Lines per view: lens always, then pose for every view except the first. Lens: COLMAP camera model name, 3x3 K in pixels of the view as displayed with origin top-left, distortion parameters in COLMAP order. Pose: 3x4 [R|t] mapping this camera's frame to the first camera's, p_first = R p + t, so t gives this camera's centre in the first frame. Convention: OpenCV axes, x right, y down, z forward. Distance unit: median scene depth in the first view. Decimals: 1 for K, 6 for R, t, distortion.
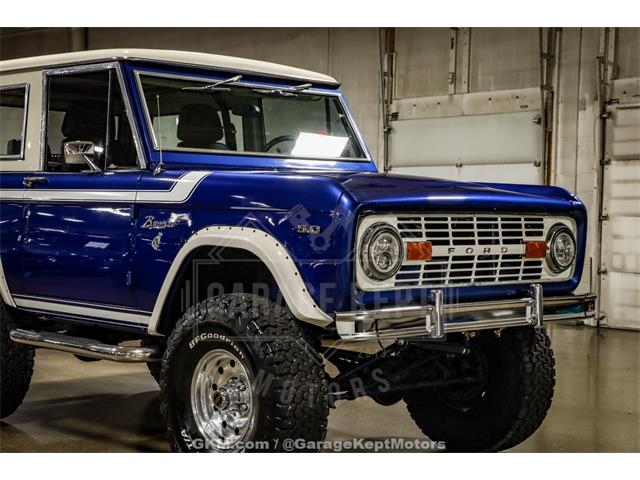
lens RADIAL K [[1200.1, 0, 320.0], [0, 1200.1, 240.0], [0, 0, 1]] dist [0.195037, 0.114593]
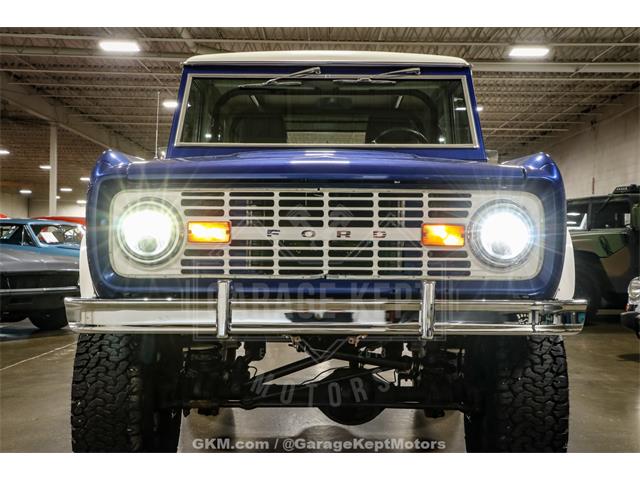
lens RADIAL K [[902.5, 0, 320.0], [0, 902.5, 240.0], [0, 0, 1]] dist [0.114665, 0.044918]
pose [[0.717618, -0.009707, -0.696369, 0.512899], [-0.014912, 0.999459, -0.029299, 0.028427], [0.696277, 0.031410, 0.717086, 0.547351]]
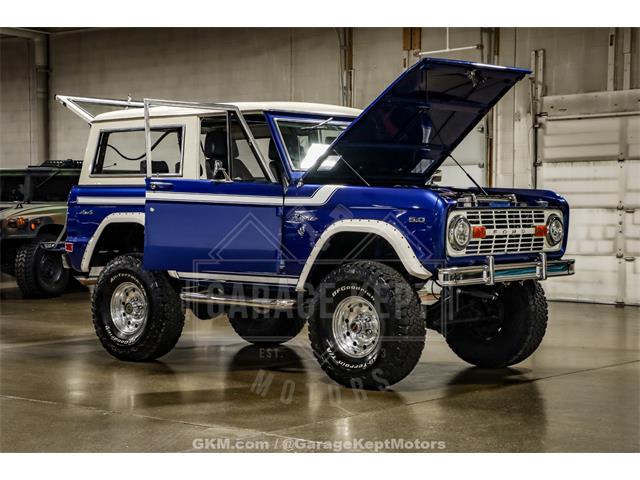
lens RADIAL K [[1293.1, 0, 320.0], [0, 1293.1, 240.0], [0, 0, 1]] dist [0.188622, -0.122825]
pose [[0.994449, -0.018530, 0.103579, -0.283571], [0.018274, 0.999827, 0.003424, 0.008734], [-0.103624, -0.001512, 0.994615, -0.656670]]
